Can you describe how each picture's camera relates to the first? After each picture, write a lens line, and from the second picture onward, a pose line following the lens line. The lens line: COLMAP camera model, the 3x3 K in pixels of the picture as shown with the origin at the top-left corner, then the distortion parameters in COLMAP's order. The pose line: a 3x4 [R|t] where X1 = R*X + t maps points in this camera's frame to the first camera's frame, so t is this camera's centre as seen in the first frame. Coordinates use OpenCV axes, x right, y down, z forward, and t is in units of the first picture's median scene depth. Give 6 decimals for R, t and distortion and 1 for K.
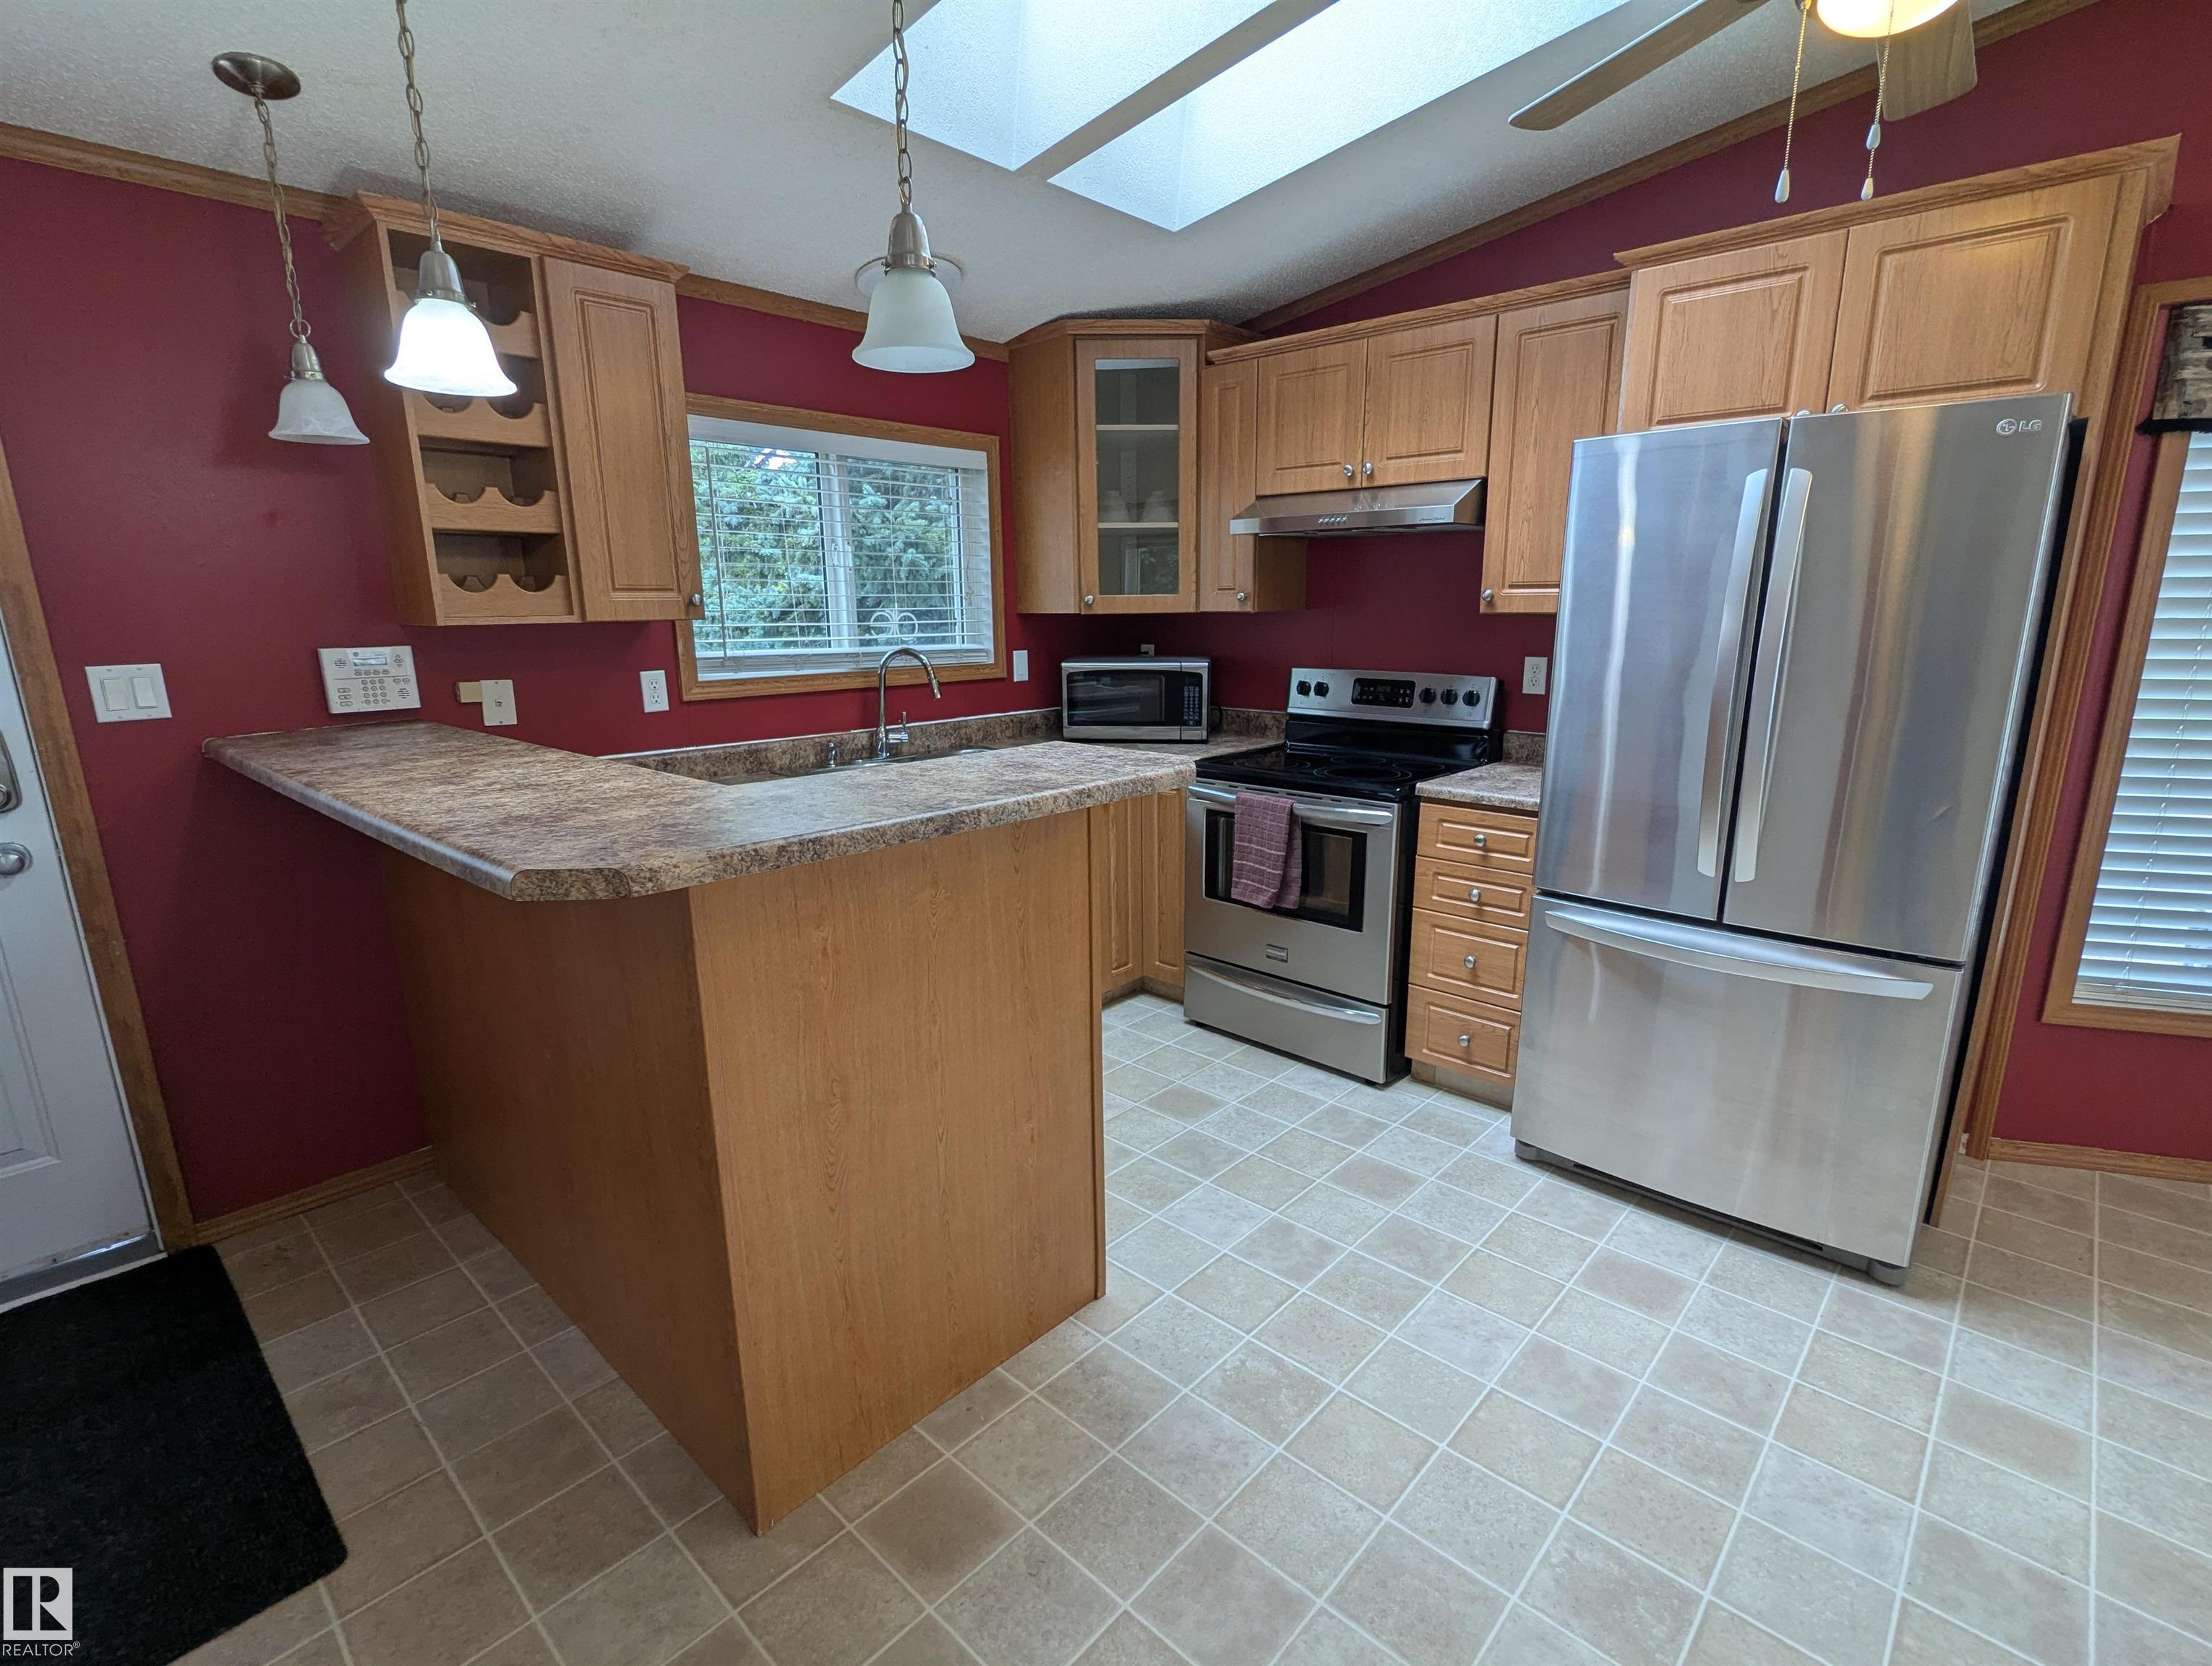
lens RADIAL K [[1048.4, 0, 1105.1], [0, 1048.4, 847.2], [0, 0, 1]] dist [-0.000349, 0.000005]
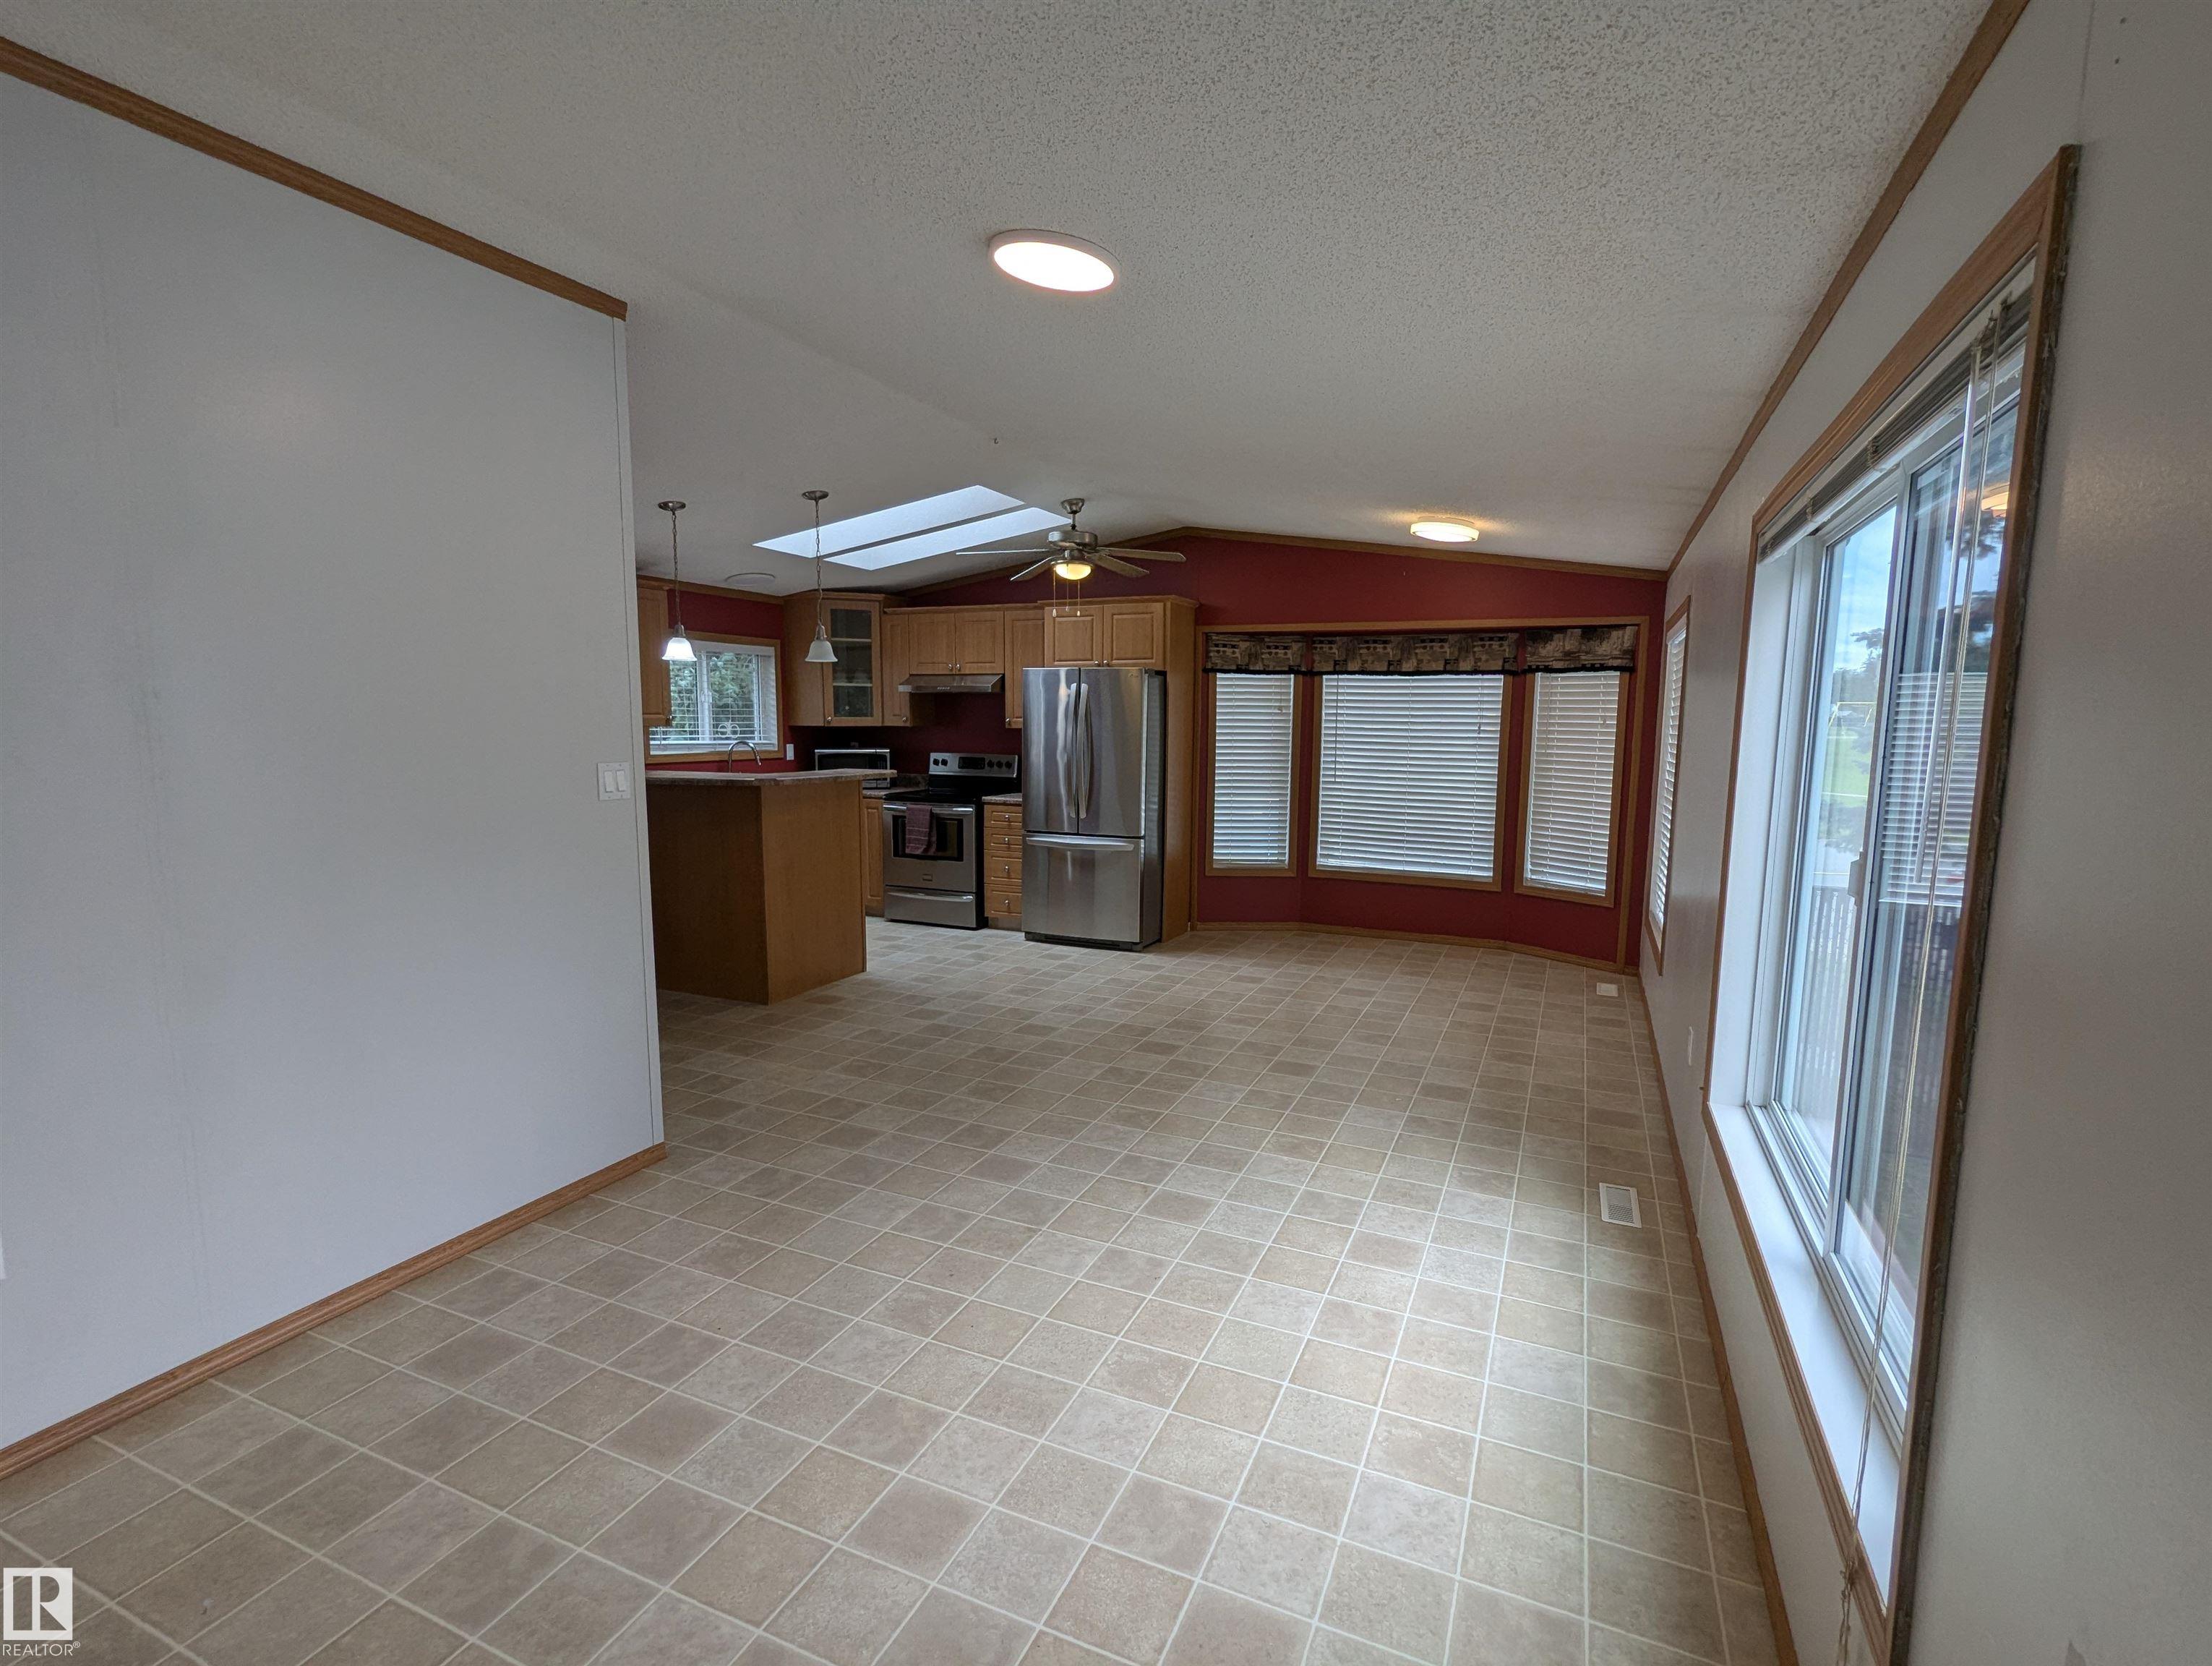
lens RADIAL K [[1049.8, 0, 1116.0], [0, 1049.8, 849.9], [0, 0, 1]] dist [-0.001279, 0.000472]
pose [[0.944794, -0.026016, 0.326629, -0.226938], [0.060114, 0.993686, -0.094736, 0.343629], [-0.322102, 0.109141, 0.940393, -1.514582]]
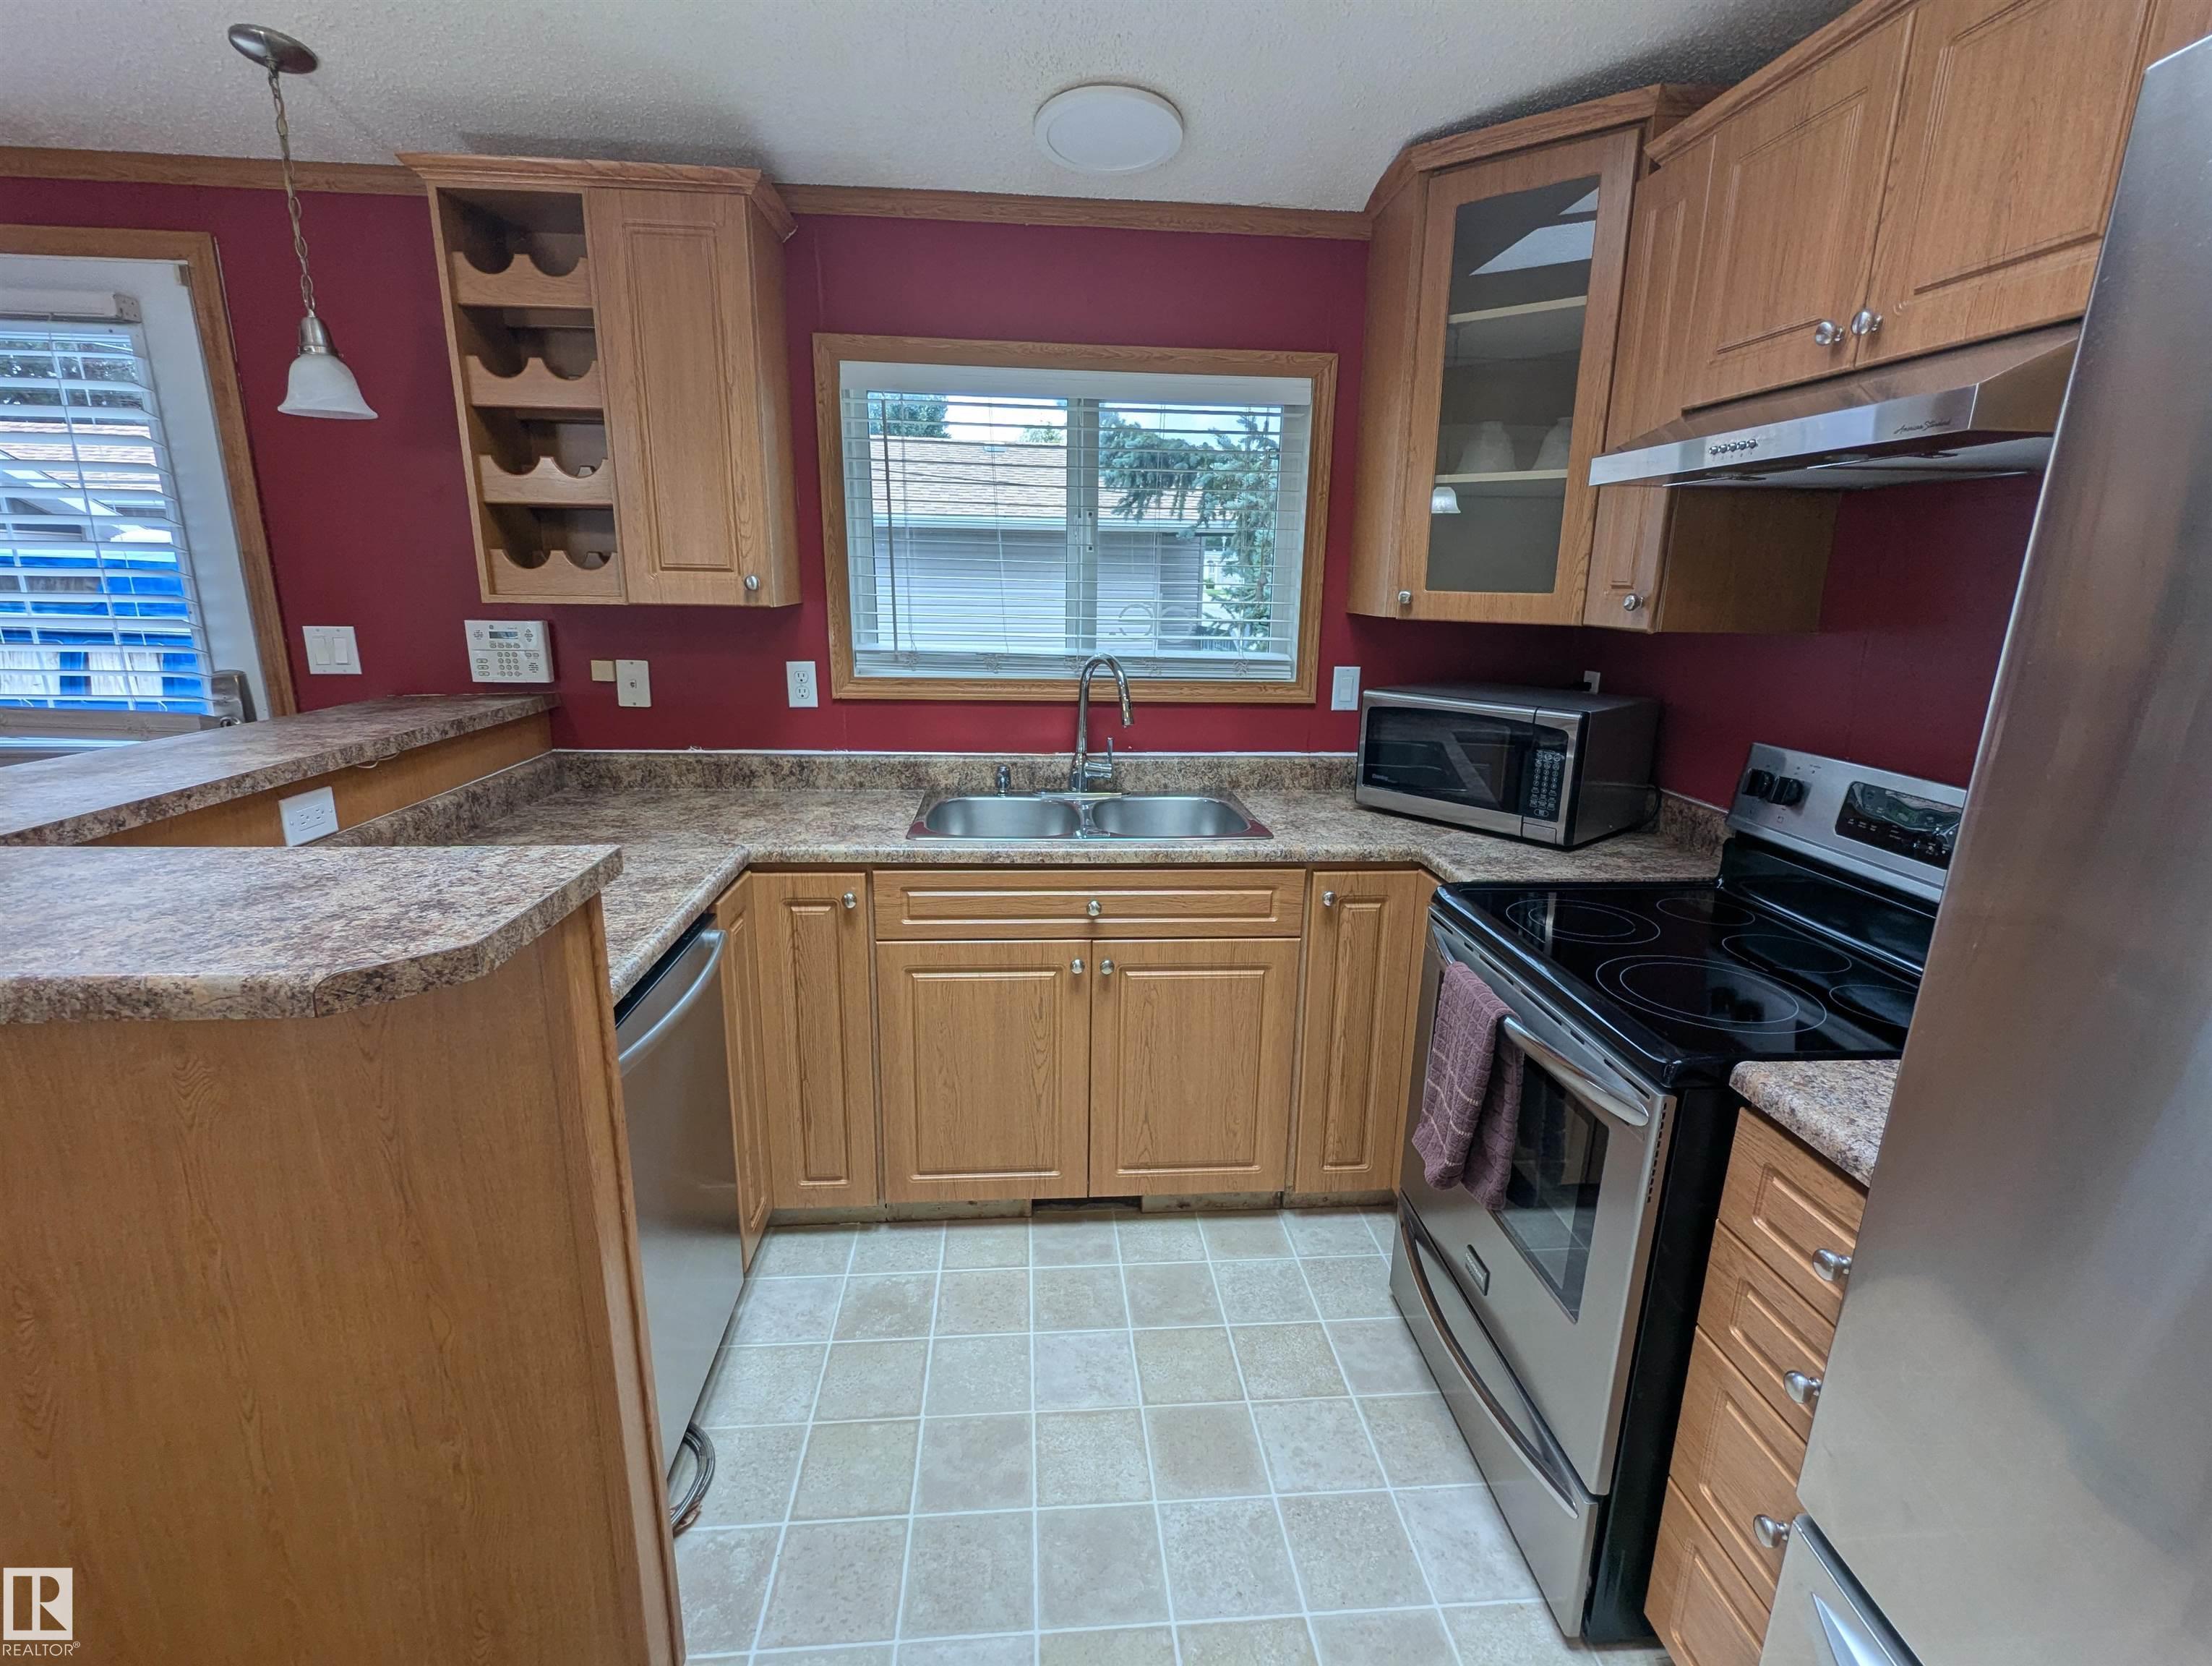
lens RADIAL K [[1041.1, 0, 1109.0], [0, 1041.1, 850.3], [0, 0, 1]] dist [-0.001418, 0.000167]
pose [[0.739795, 0.191614, -0.644970, 0.404498], [-0.177286, 0.980229, 0.087865, -0.151584], [0.649055, 0.049342, 0.759140, 0.570117]]
